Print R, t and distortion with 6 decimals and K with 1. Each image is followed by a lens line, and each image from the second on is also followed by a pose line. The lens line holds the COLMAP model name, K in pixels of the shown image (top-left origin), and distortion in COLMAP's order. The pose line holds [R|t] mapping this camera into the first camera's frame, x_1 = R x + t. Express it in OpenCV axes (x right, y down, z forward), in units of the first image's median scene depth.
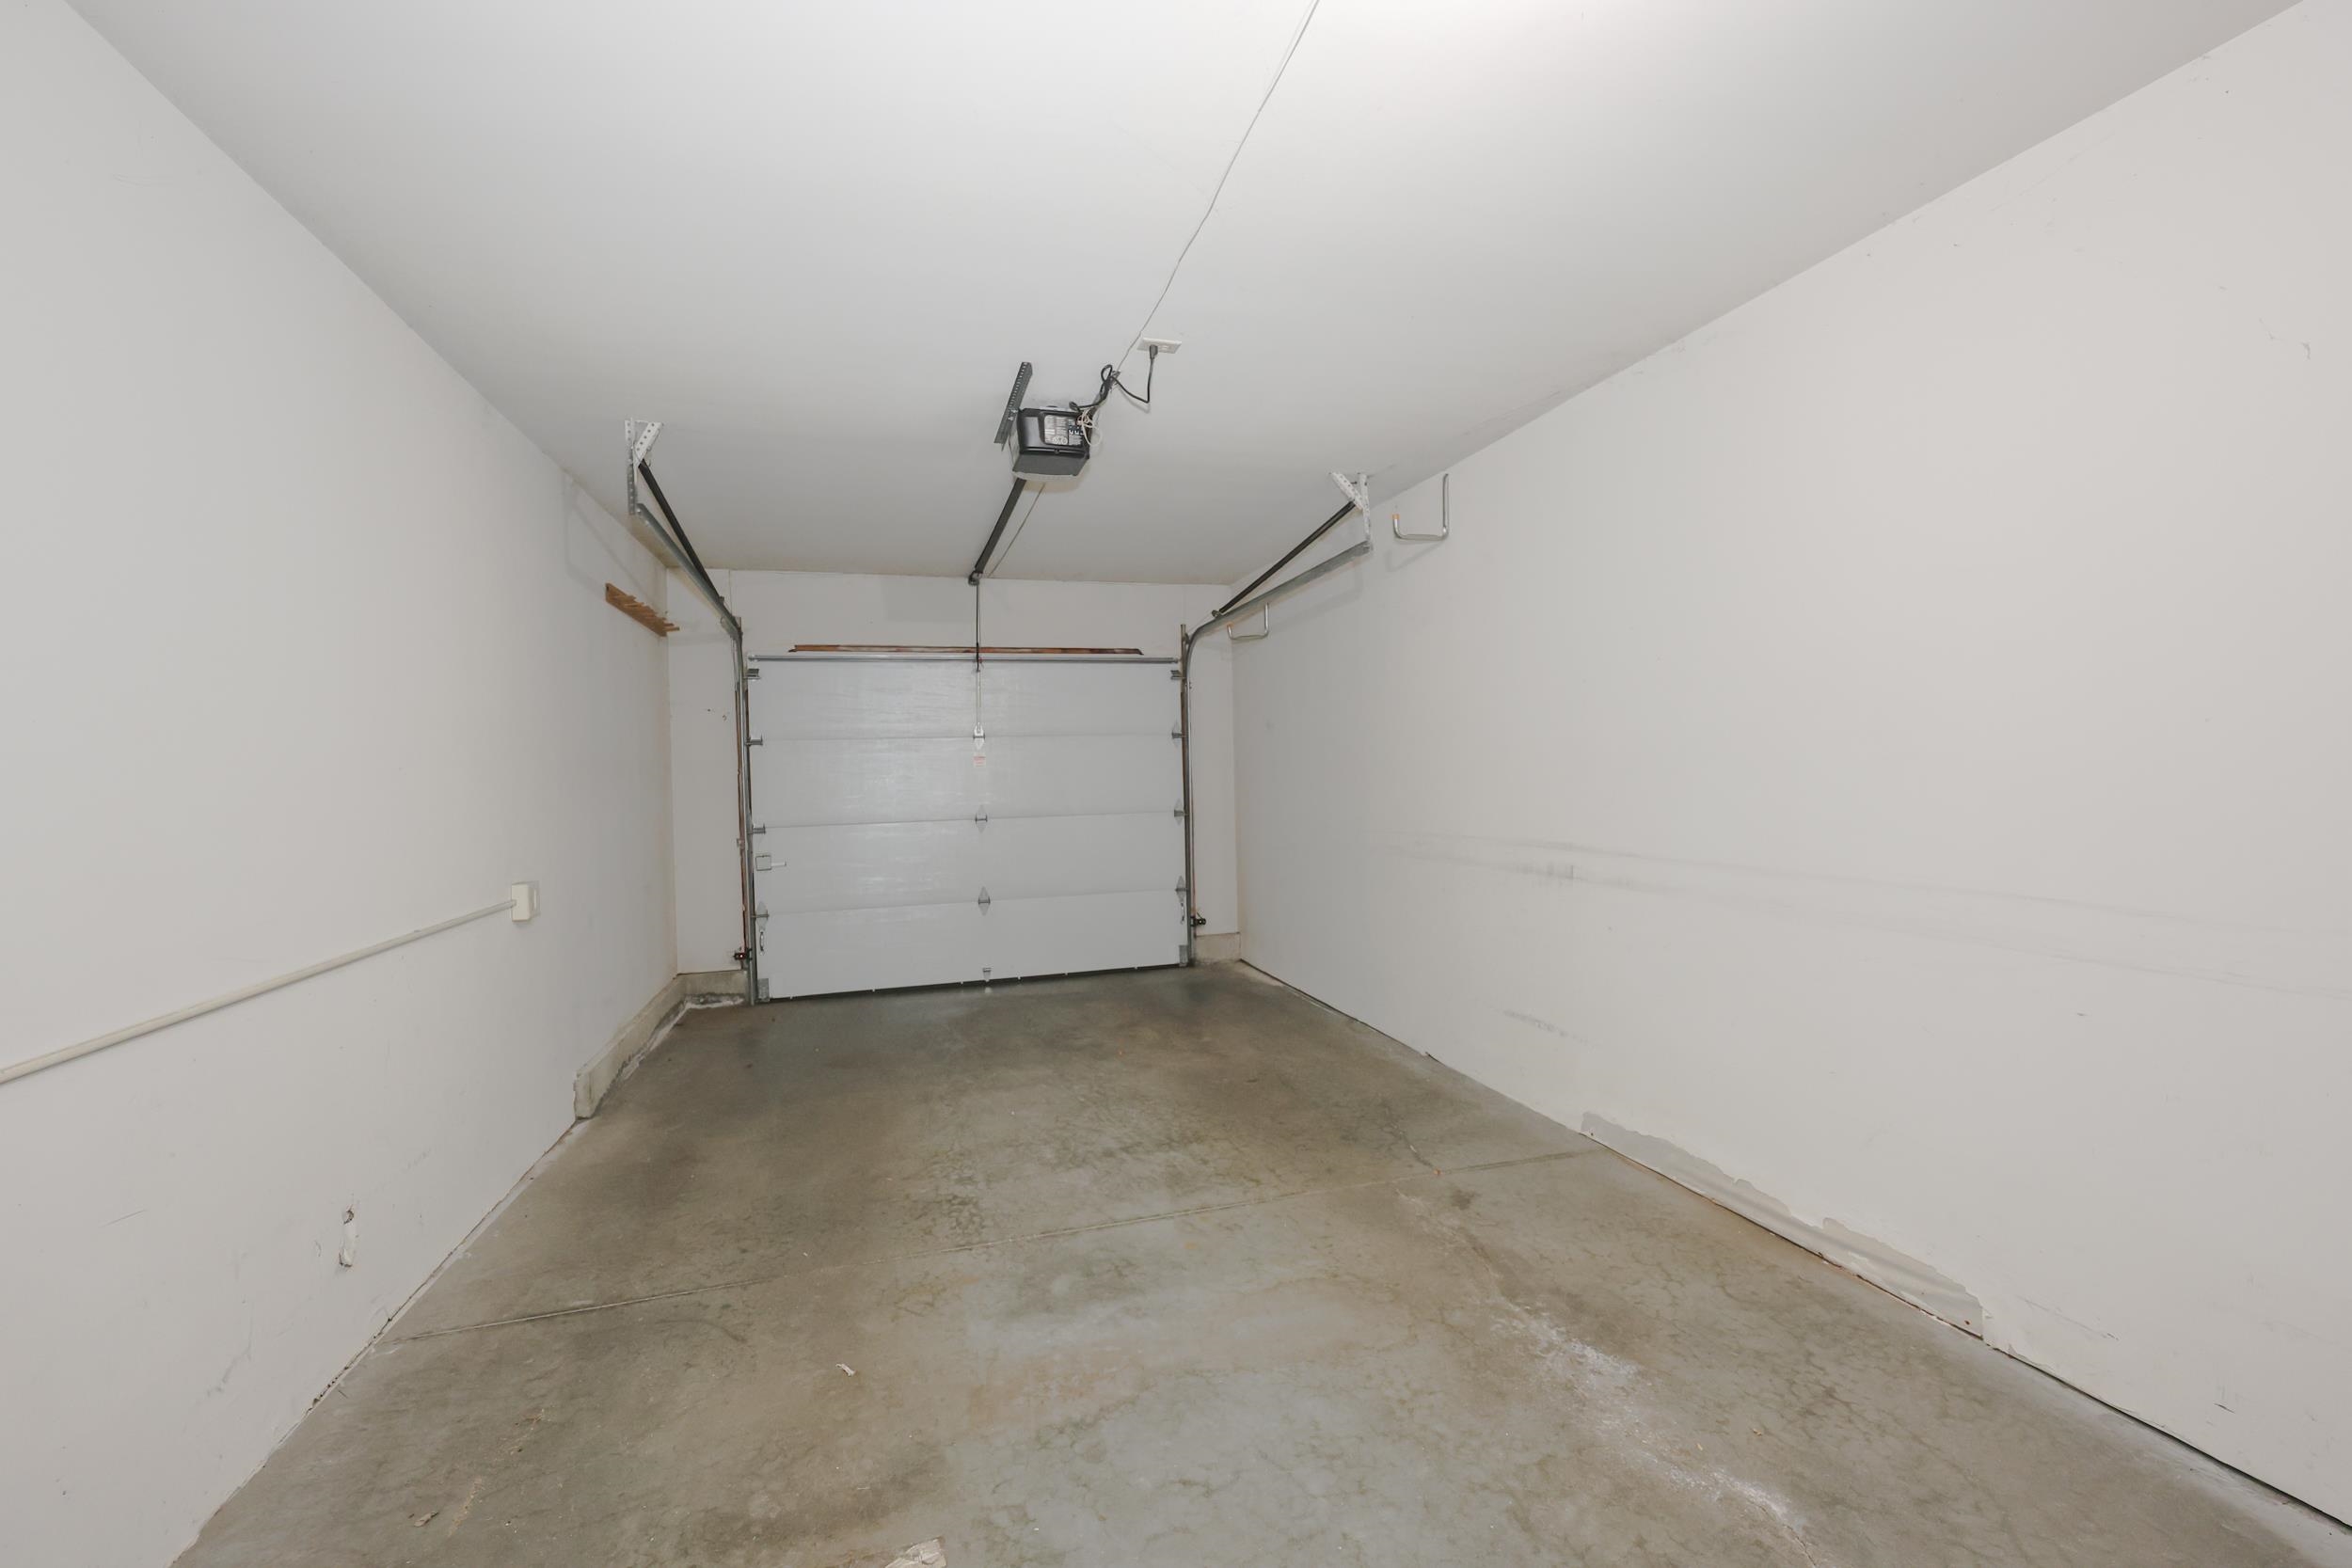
lens RADIAL K [[938.7, 0, 1164.7], [0, 938.7, 786.8], [0, 0, 1]] dist [0.001488, 0.000059]
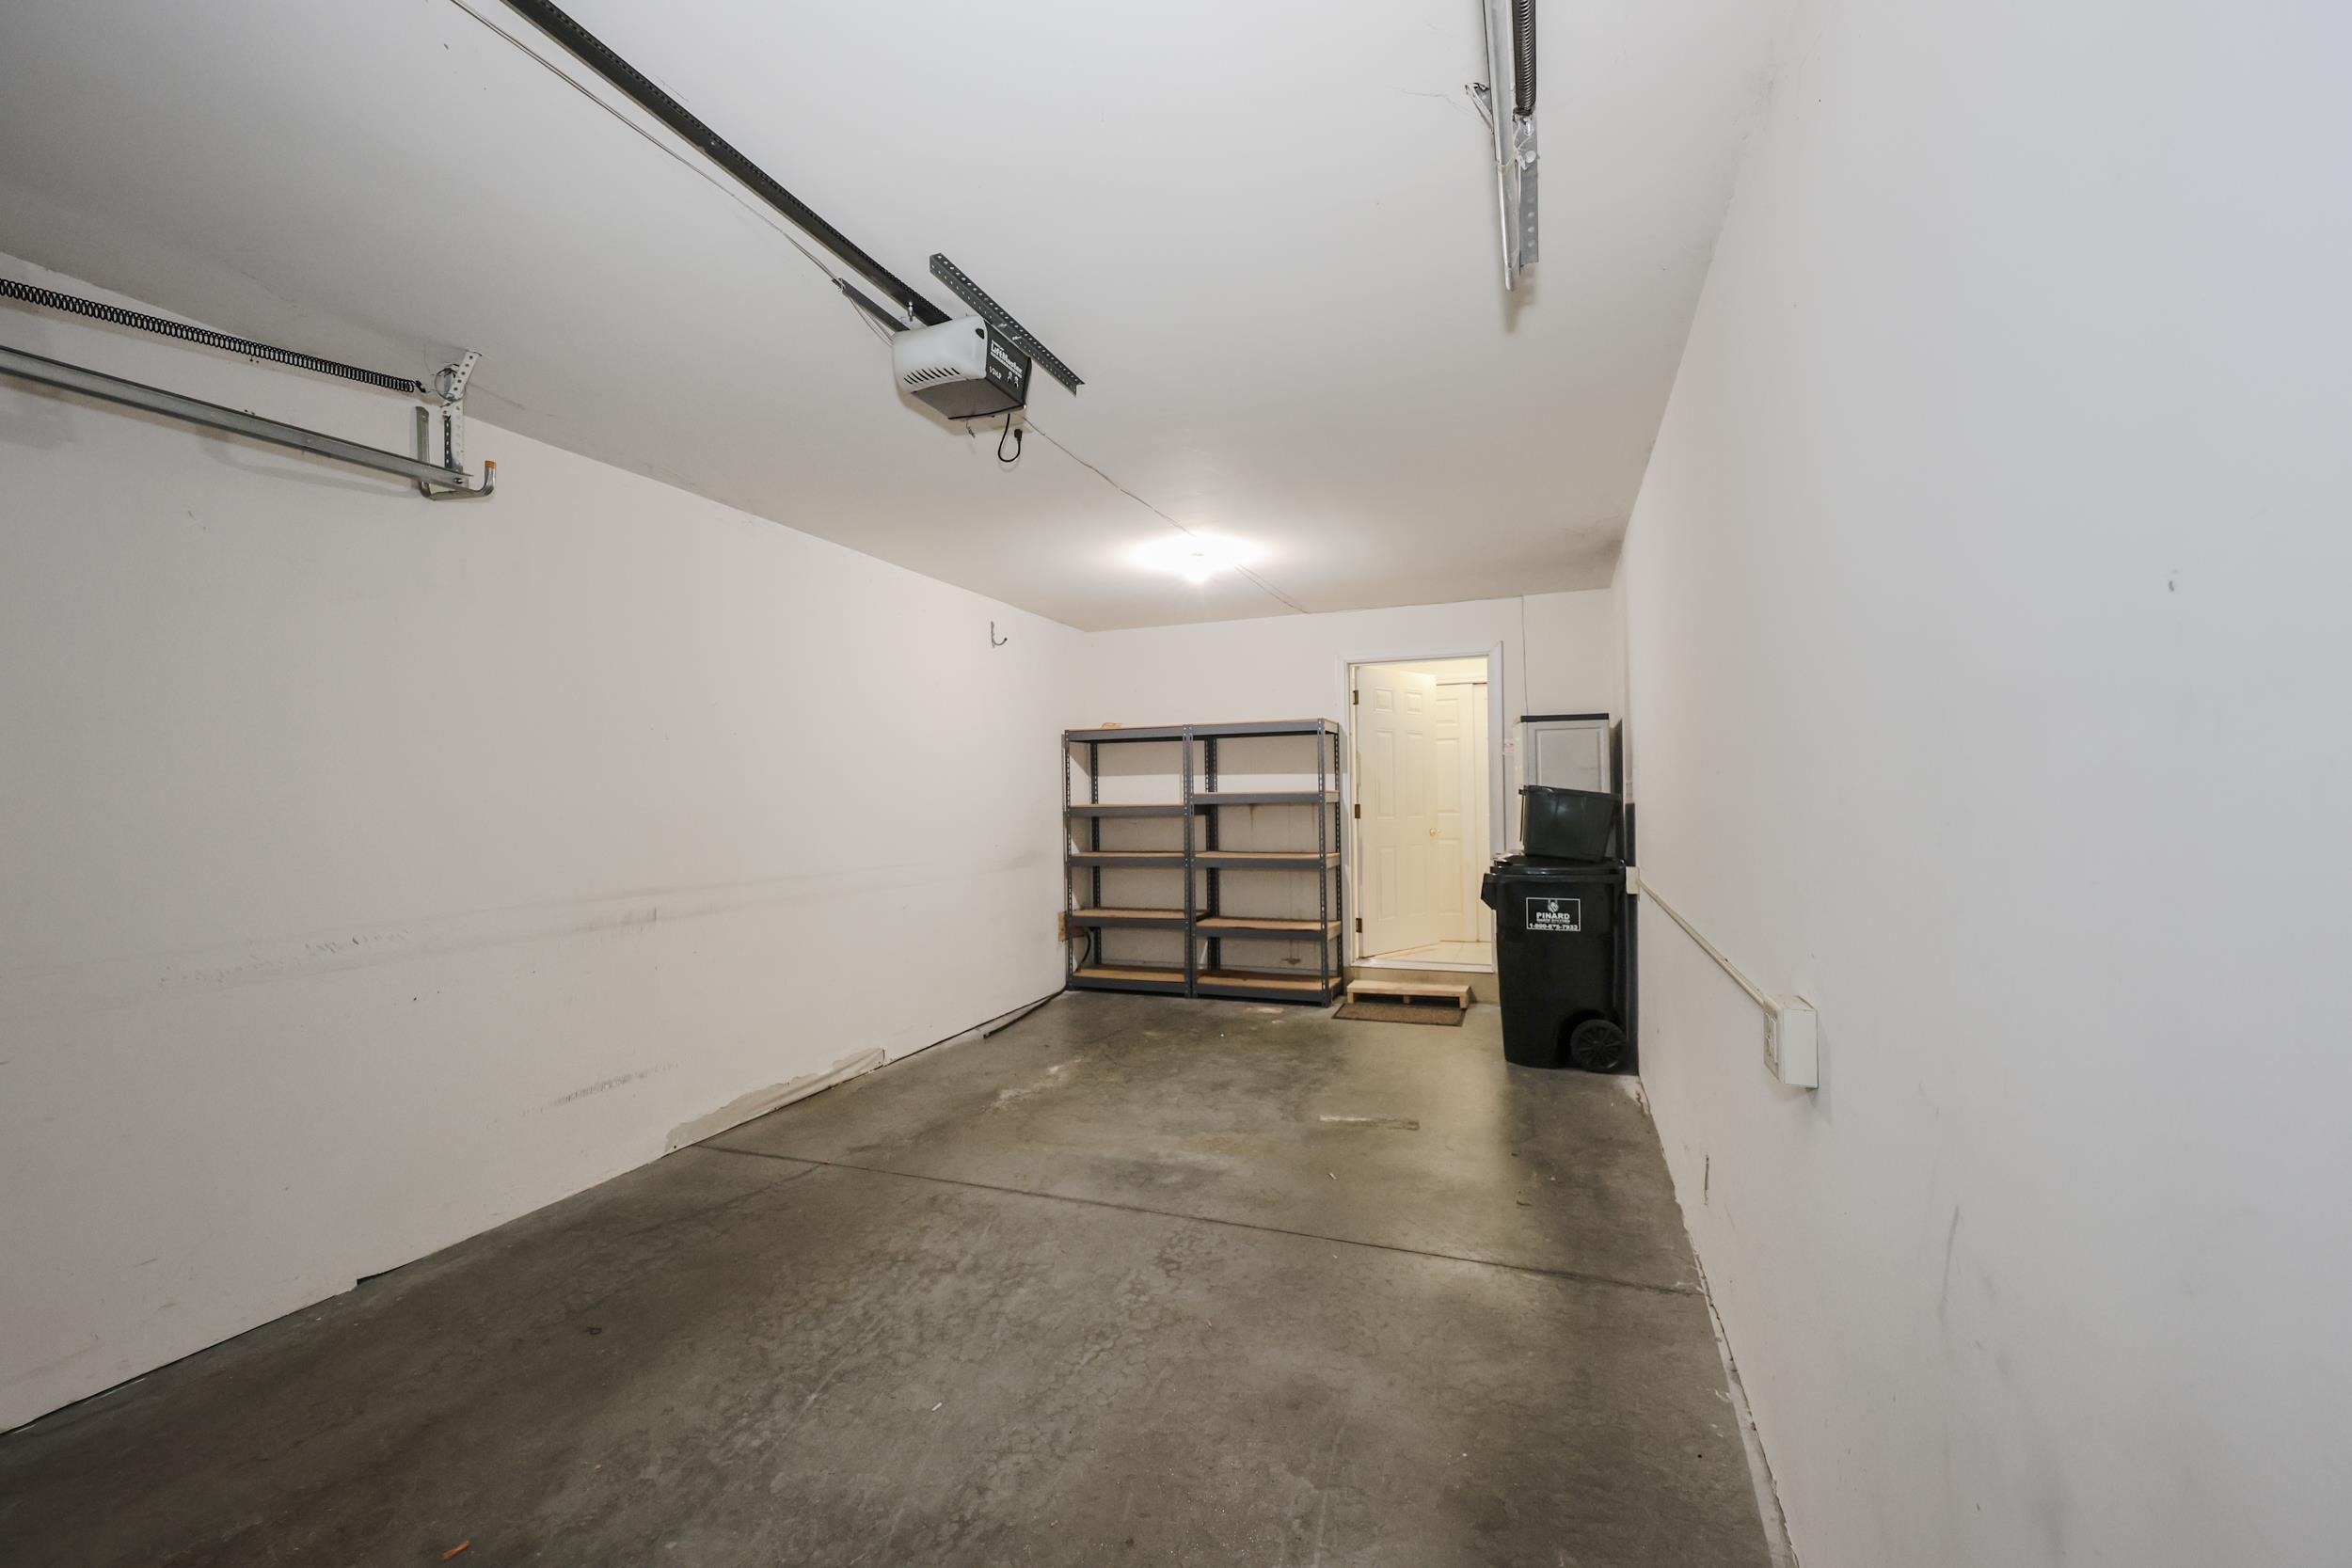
lens RADIAL K [[938.7, 0, 1164.7], [0, 938.7, 786.8], [0, 0, 1]] dist [0.001488, 0.000059]
pose [[-0.778200, 0.046029, 0.626328, -0.759953], [0.048035, 0.998751, -0.013716, -0.012957], [-0.626177, 0.019412, -0.779439, 1.600354]]
